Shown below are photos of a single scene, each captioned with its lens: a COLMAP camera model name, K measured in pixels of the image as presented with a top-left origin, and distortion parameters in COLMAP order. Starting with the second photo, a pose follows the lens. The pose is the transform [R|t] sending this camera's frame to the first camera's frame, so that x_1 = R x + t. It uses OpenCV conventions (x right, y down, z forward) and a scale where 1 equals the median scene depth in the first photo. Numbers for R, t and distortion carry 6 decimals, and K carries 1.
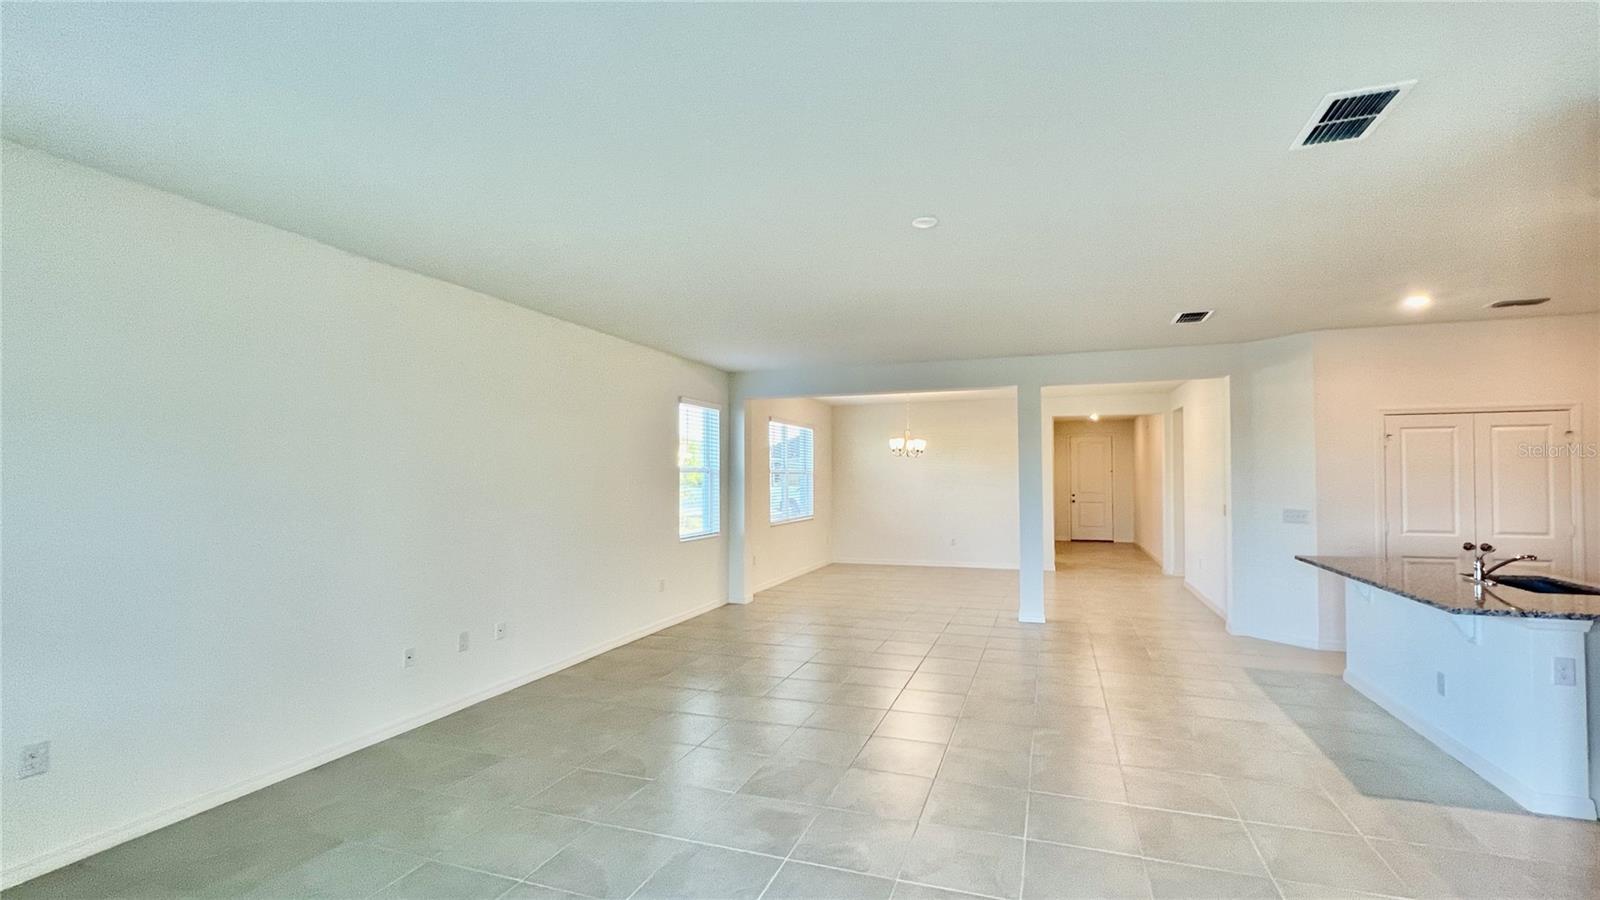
lens RADIAL K [[659.2, 0, 800.0], [0, 659.2, 450.0], [0, 0, 1]] dist [0.000883, 0.000111]
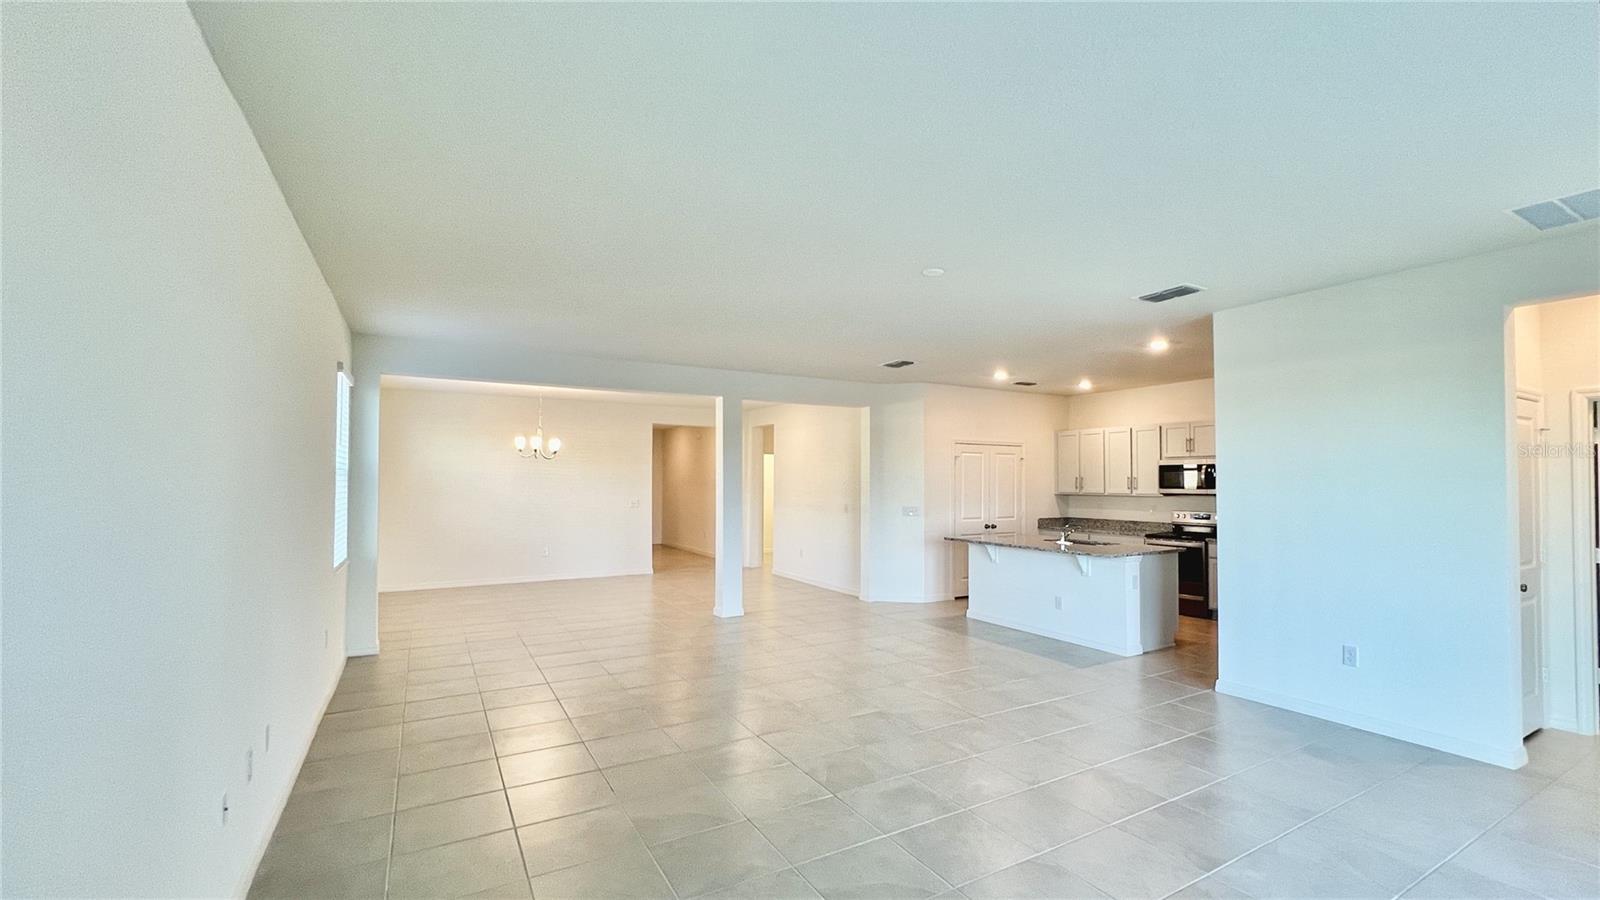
lens RADIAL K [[722.9, 0, 781.3], [0, 722.9, 443.3], [0, 0, 1]] dist [-0.000126, 0.000021]
pose [[0.637809, 0.049301, 0.768615, -0.477335], [-0.038447, 0.998743, -0.032157, 0.011869], [-0.769234, -0.009041, 0.638903, 0.170901]]
